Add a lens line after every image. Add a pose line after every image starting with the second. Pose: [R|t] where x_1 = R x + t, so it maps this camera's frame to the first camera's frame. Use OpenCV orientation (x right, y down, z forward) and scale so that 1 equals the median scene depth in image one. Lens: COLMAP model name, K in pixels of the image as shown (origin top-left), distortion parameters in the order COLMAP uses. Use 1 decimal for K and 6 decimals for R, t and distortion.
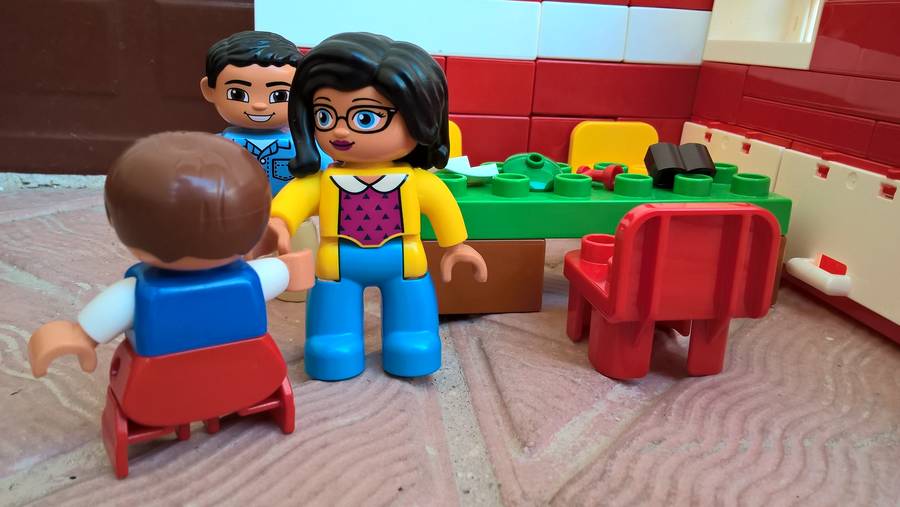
lens RADIAL K [[747.9, 0, 448.6], [0, 747.9, 248.6], [0, 0, 1]] dist [0.077423, -0.166949]
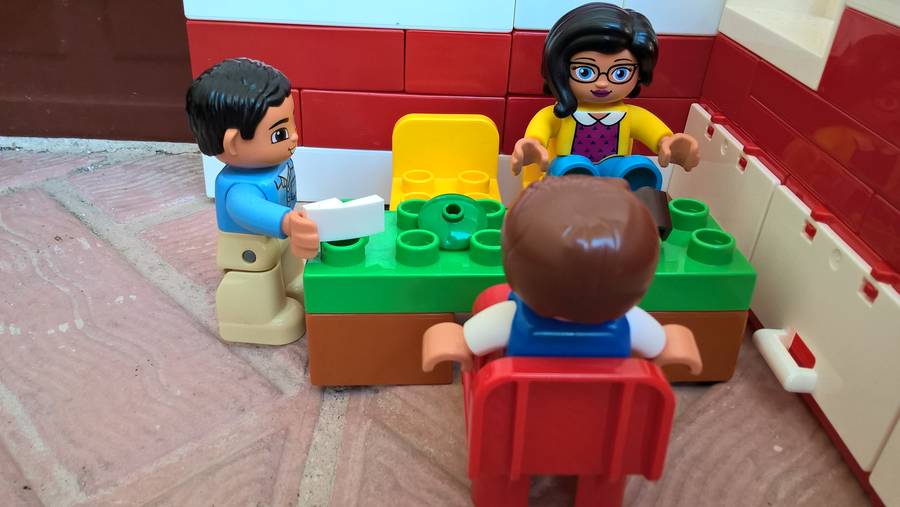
lens RADIAL K [[747.9, 0, 448.6], [0, 747.9, 248.6], [0, 0, 1]] dist [0.077423, -0.166949]
pose [[0.992842, 0.044550, -0.110812, 0.273541], [-0.020989, 0.978468, 0.205327, -0.336962], [0.117573, -0.201532, 0.972400, 0.211512]]
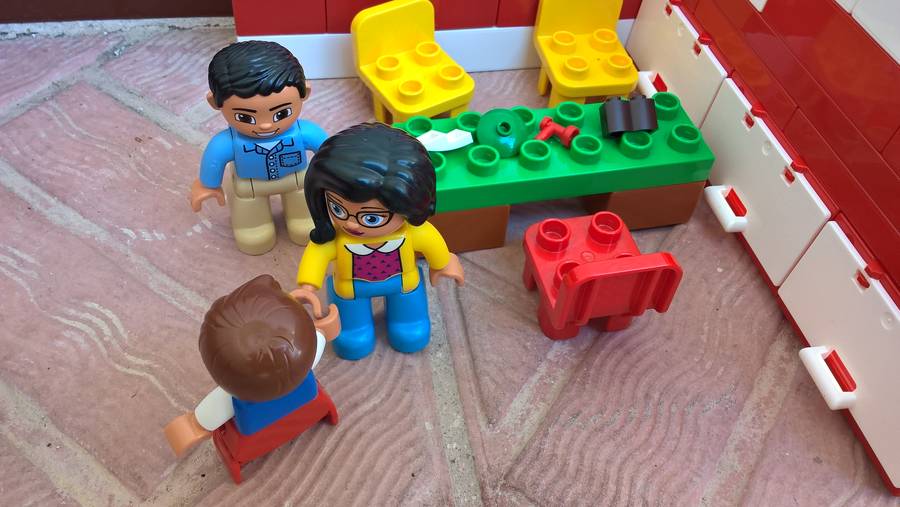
lens RADIAL K [[747.9, 0, 448.6], [0, 747.9, 248.6], [0, 0, 1]] dist [0.077423, -0.166949]
pose [[0.998245, -0.027102, 0.052652, -0.048134], [-0.005002, 0.847356, 0.531002, -0.763699], [-0.059006, -0.530334, 0.845733, -0.088845]]
